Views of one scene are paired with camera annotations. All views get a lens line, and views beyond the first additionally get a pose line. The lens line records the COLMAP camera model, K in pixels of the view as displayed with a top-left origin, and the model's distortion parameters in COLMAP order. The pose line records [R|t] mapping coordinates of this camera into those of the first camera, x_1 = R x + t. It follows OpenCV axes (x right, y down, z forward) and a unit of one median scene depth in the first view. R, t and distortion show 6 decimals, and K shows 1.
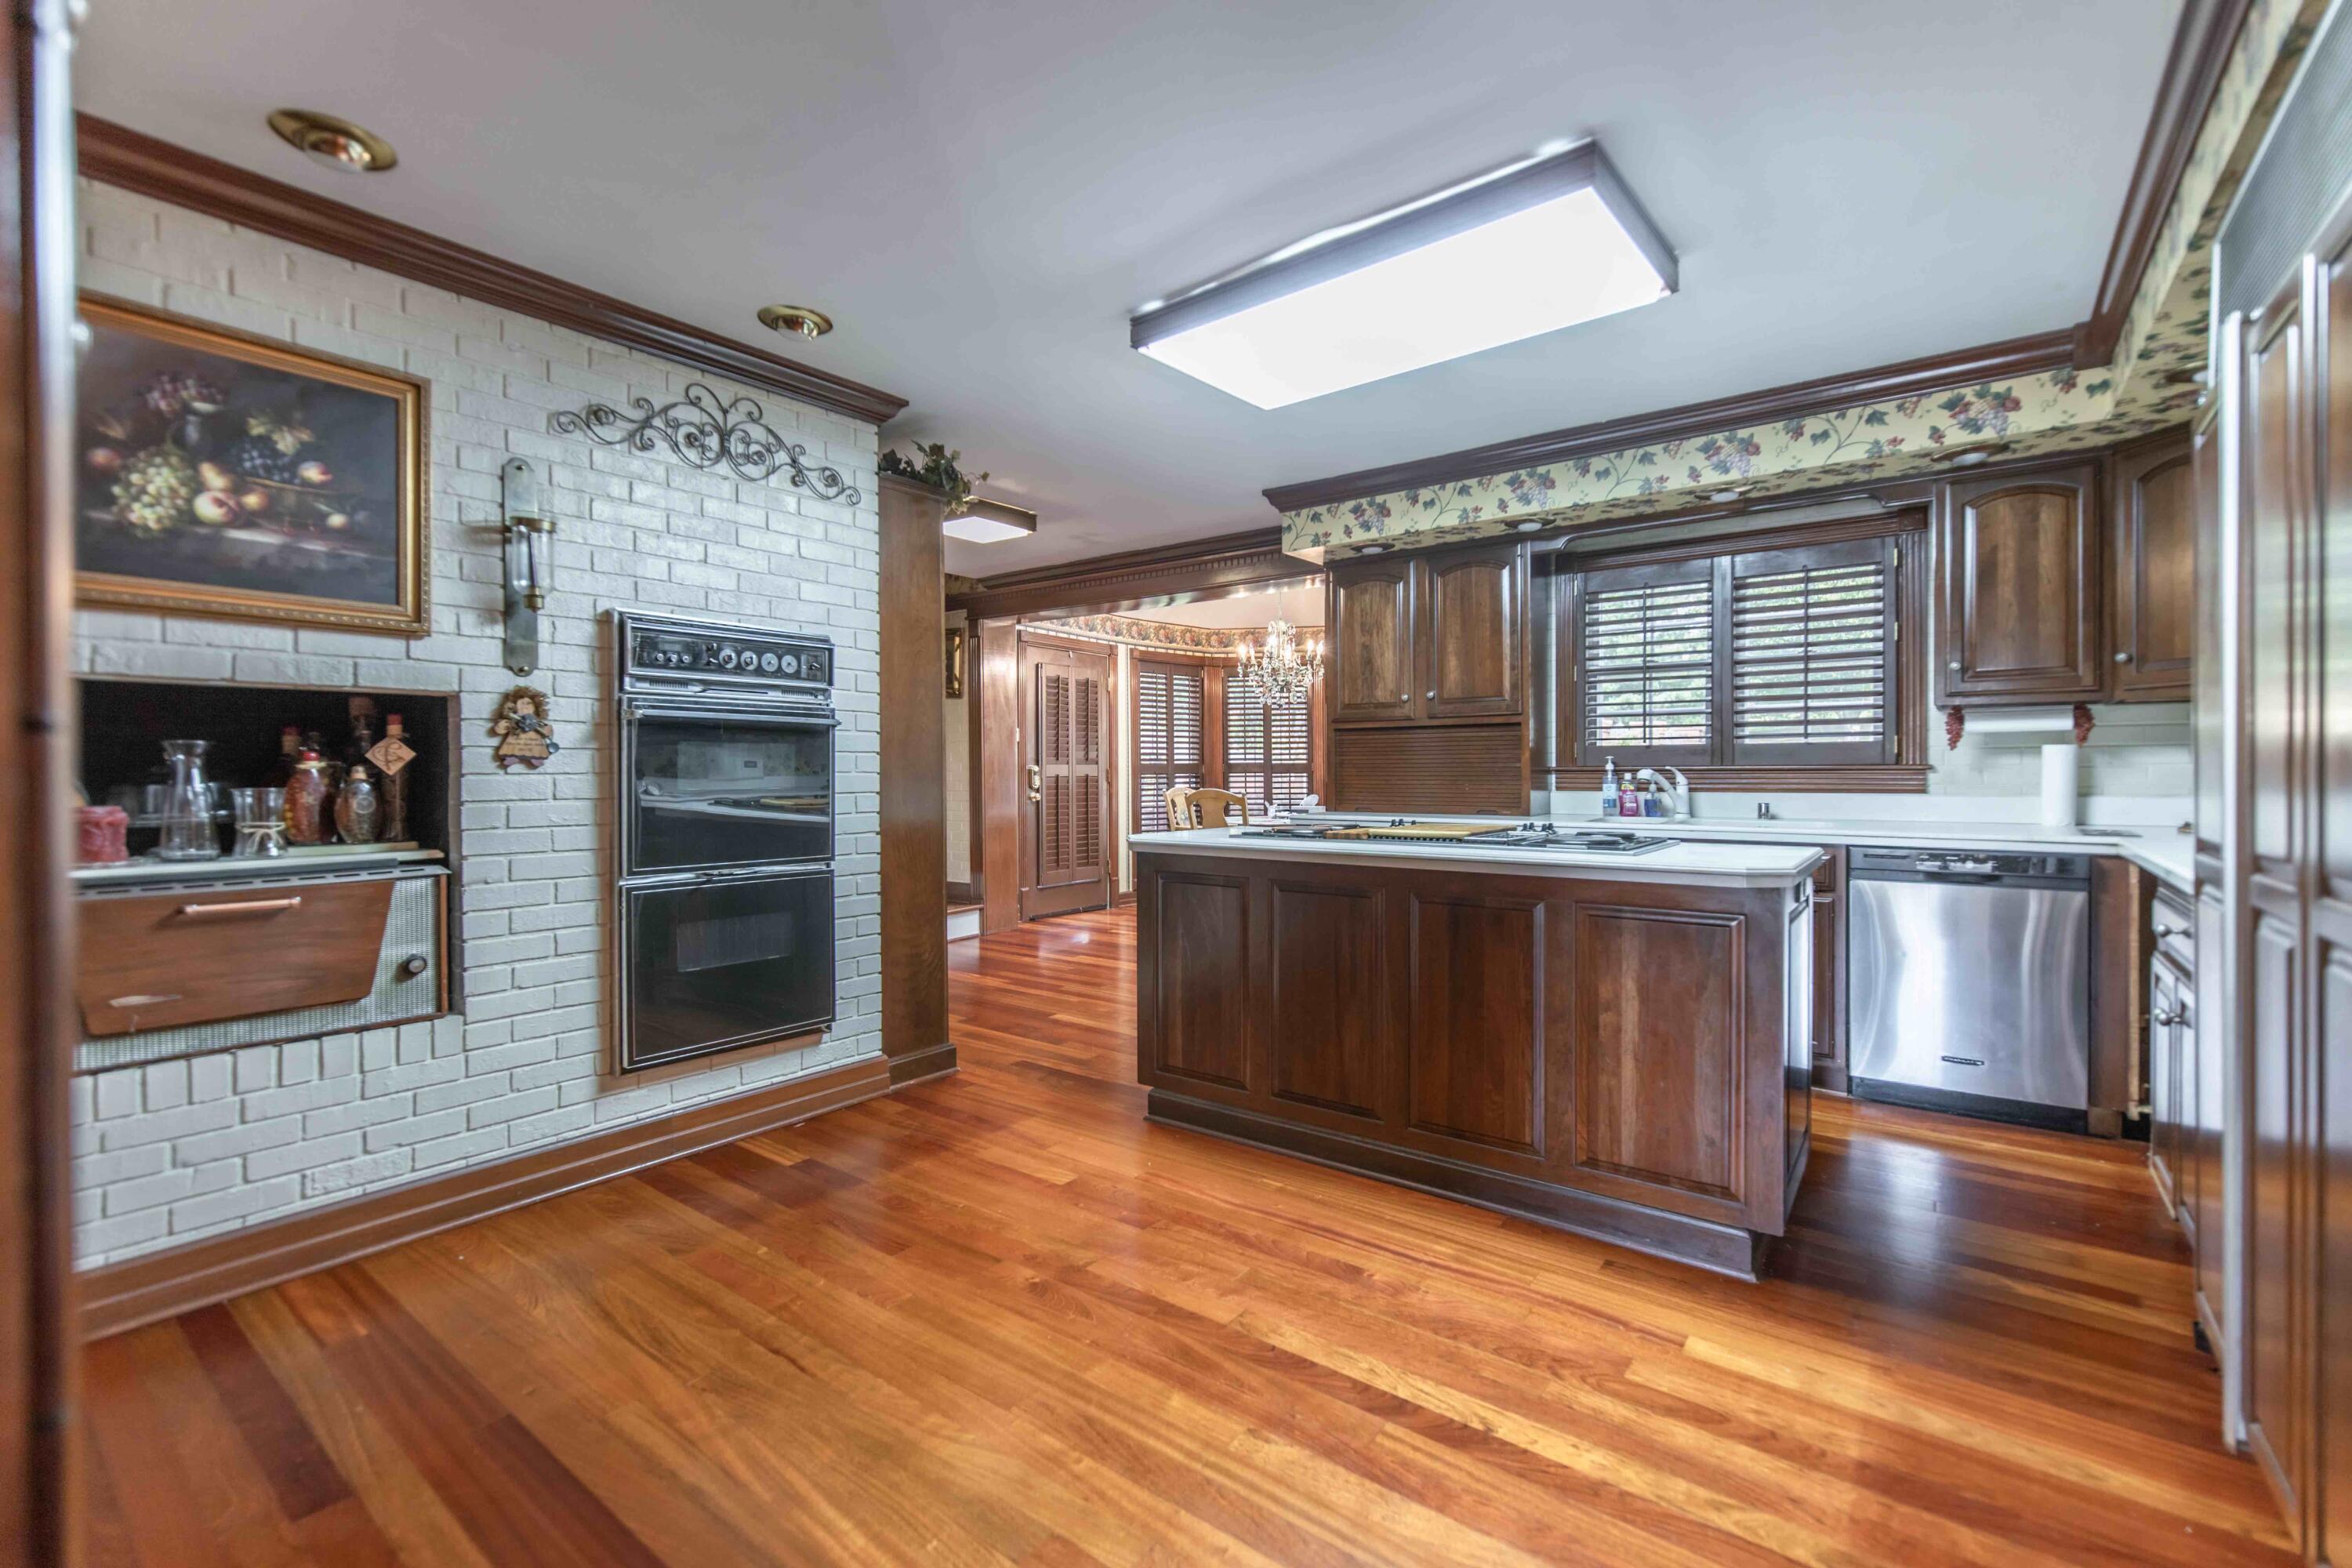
lens RADIAL K [[1013.1, 0, 1171.0], [0, 1013.1, 781.2], [0, 0, 1]] dist [0.003143, -0.000150]
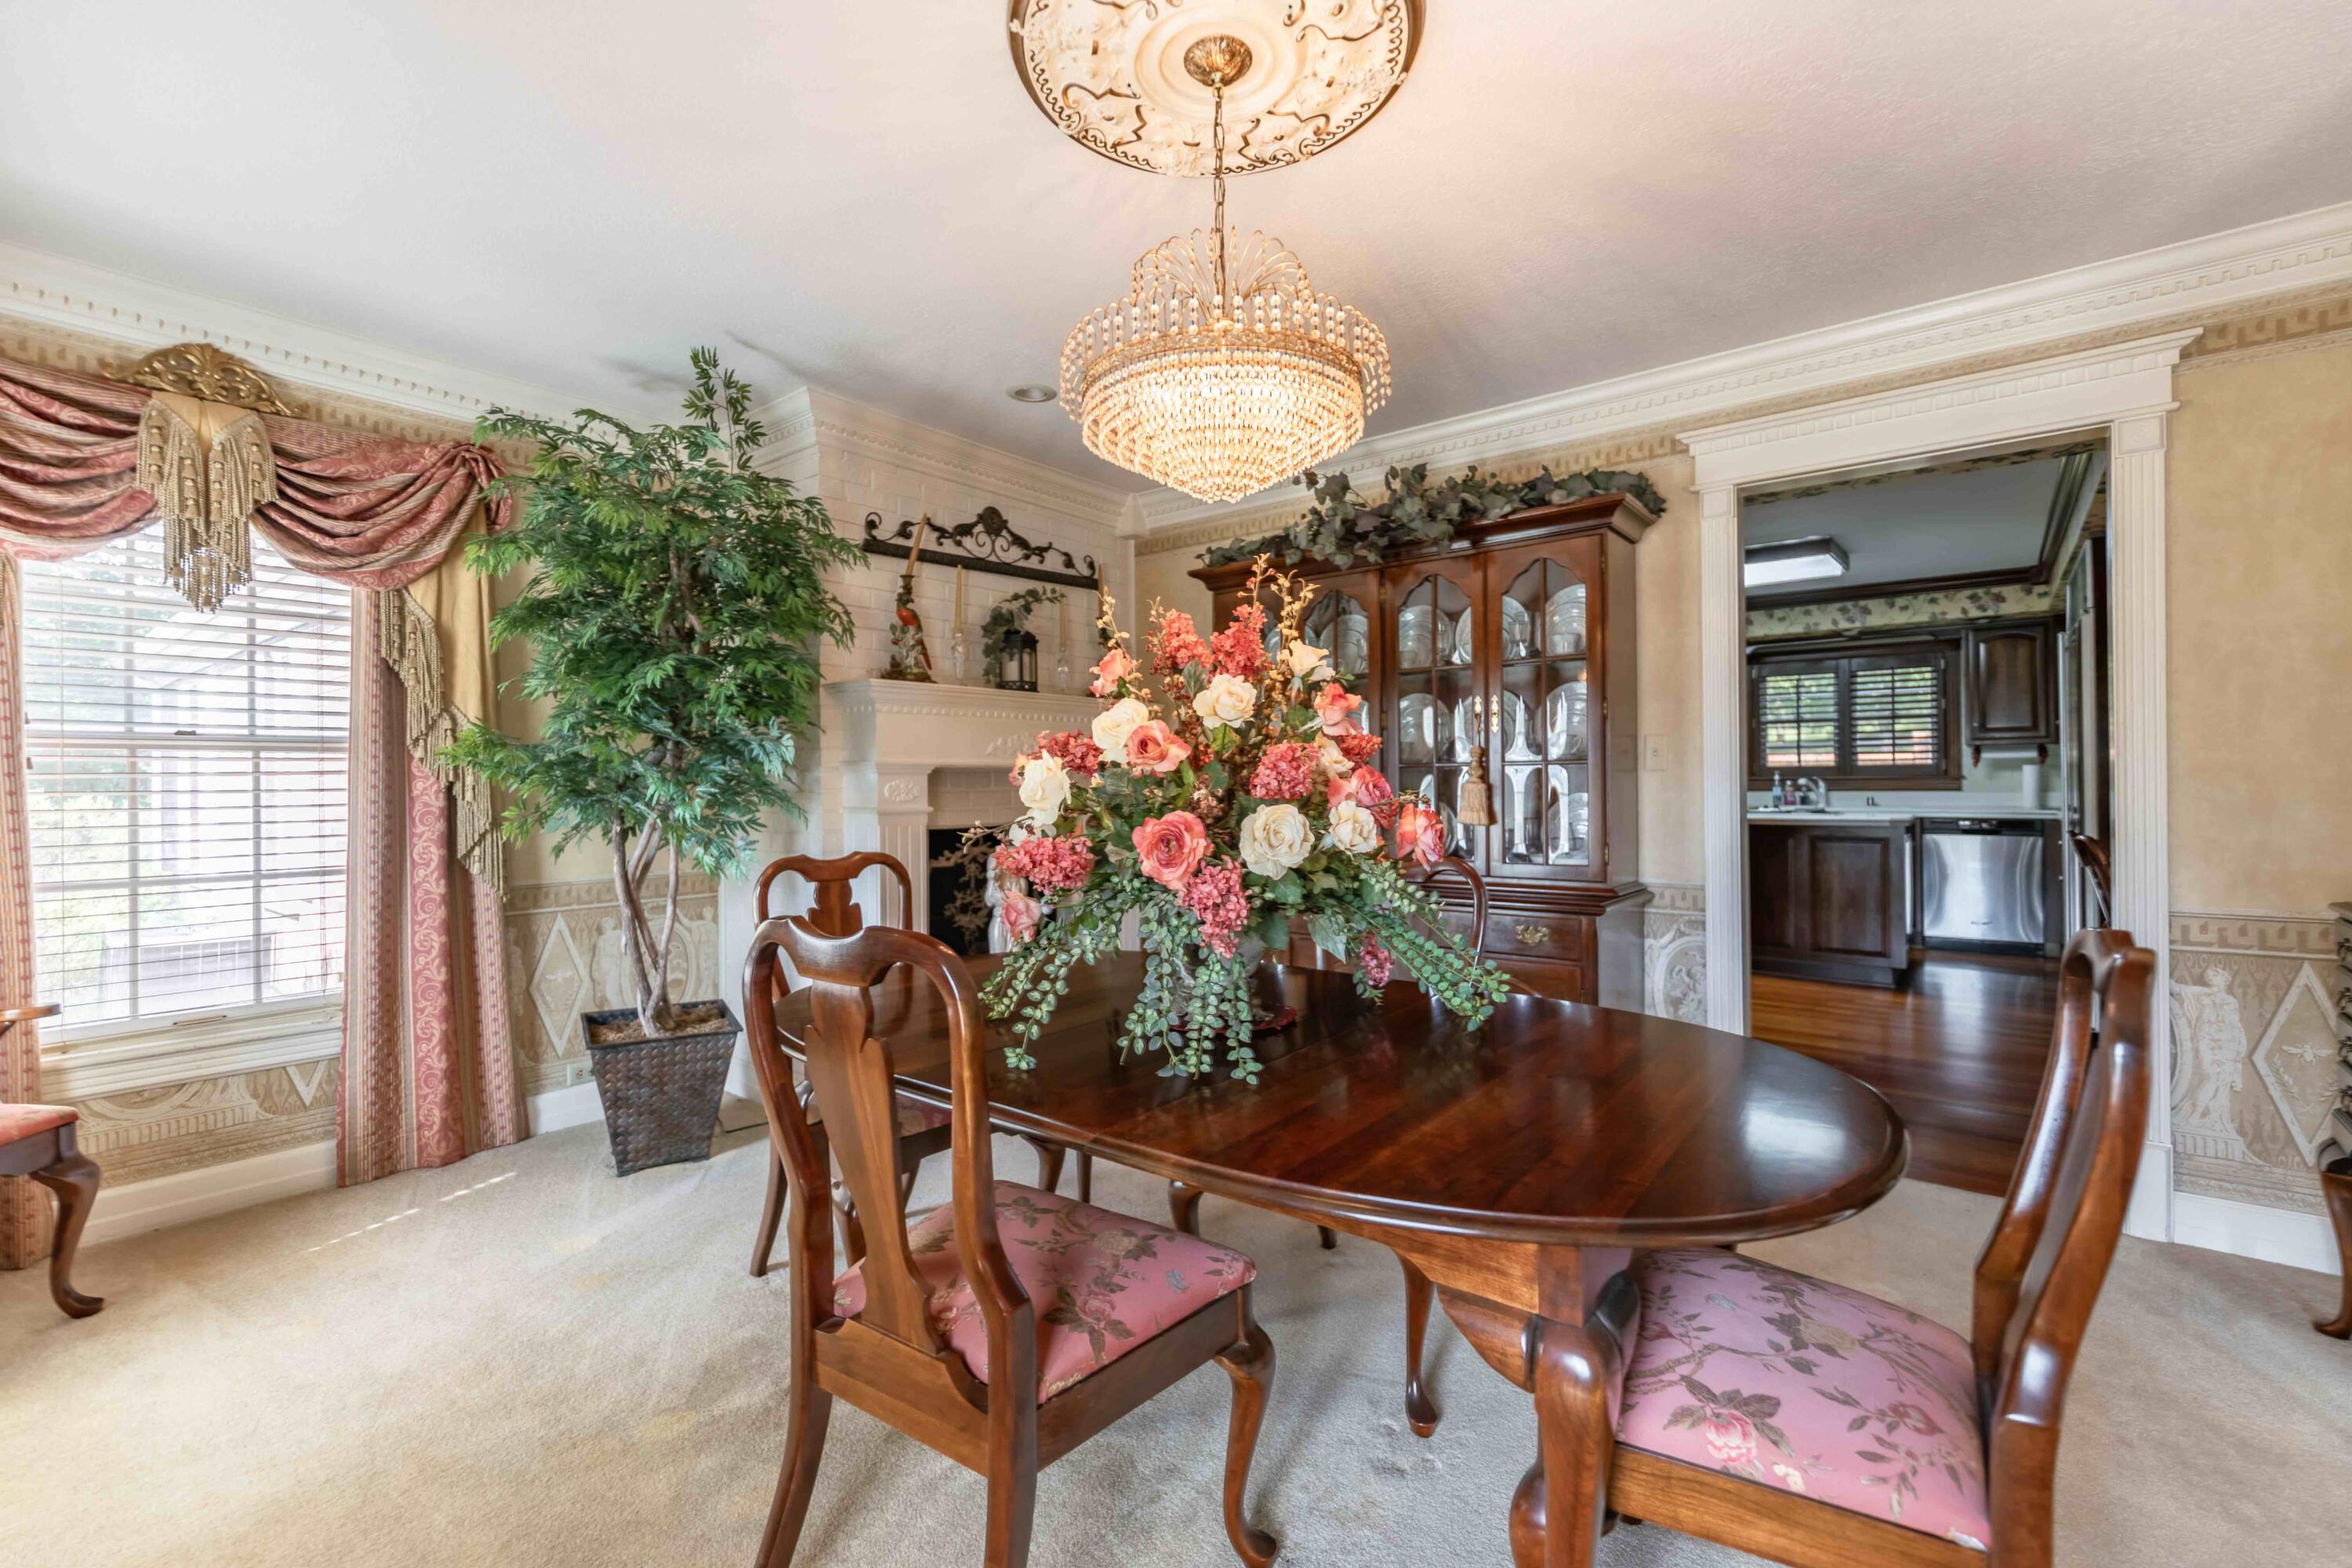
lens RADIAL K [[1013.1, 0, 1180.1], [0, 1013.1, 782.6], [0, 0, 1]] dist [0.003143, -0.000150]
pose [[0.999851, -0.007665, -0.015477, -0.698392], [0.007590, 0.999959, -0.004913, -0.005503], [0.015514, 0.004795, 0.999868, -0.935569]]
